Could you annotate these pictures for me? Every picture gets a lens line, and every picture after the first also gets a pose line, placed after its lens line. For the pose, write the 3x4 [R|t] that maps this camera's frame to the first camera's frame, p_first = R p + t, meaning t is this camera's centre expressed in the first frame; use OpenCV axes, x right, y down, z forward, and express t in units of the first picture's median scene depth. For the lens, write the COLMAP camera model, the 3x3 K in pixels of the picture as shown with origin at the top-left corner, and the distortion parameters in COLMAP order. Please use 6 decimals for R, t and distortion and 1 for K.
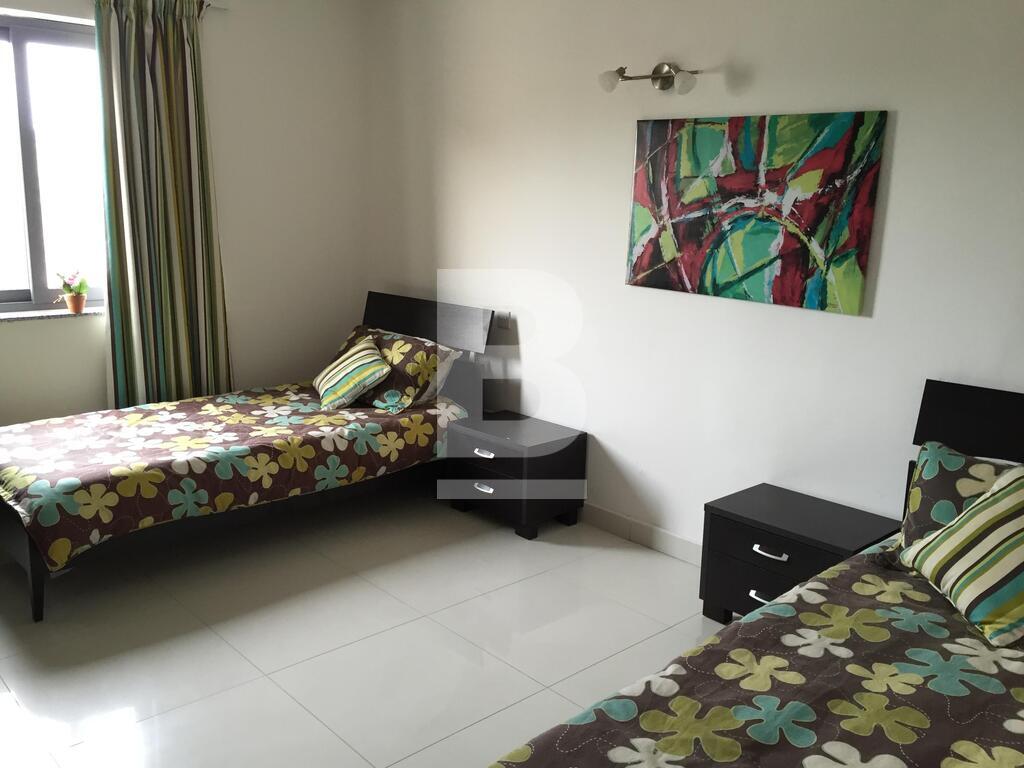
lens RADIAL K [[877.5, 0, 512.0], [0, 877.5, 384.0], [0, 0, 1]] dist [0.035063, -0.009301]
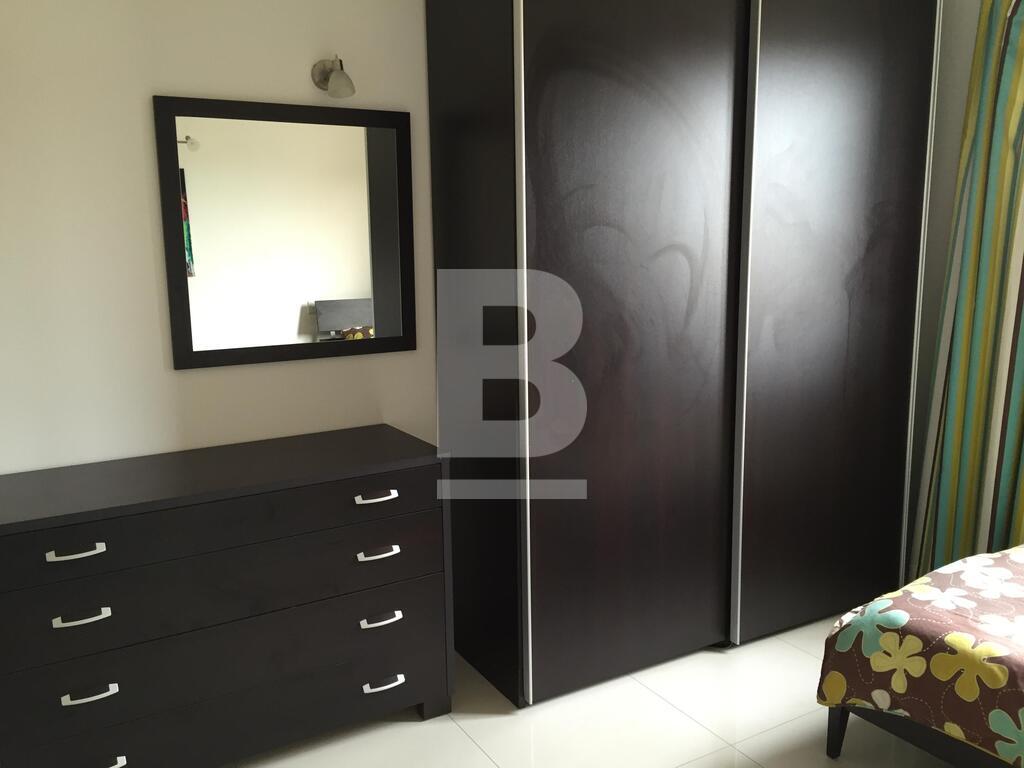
lens RADIAL K [[877.5, 0, 512.0], [0, 877.5, 384.0], [0, 0, 1]] dist [0.035063, -0.009301]
pose [[-0.187738, 0.146927, -0.971168, 0.251486], [-0.195431, 0.963392, 0.183530, -0.149689], [0.962580, 0.224252, -0.152151, 0.748742]]
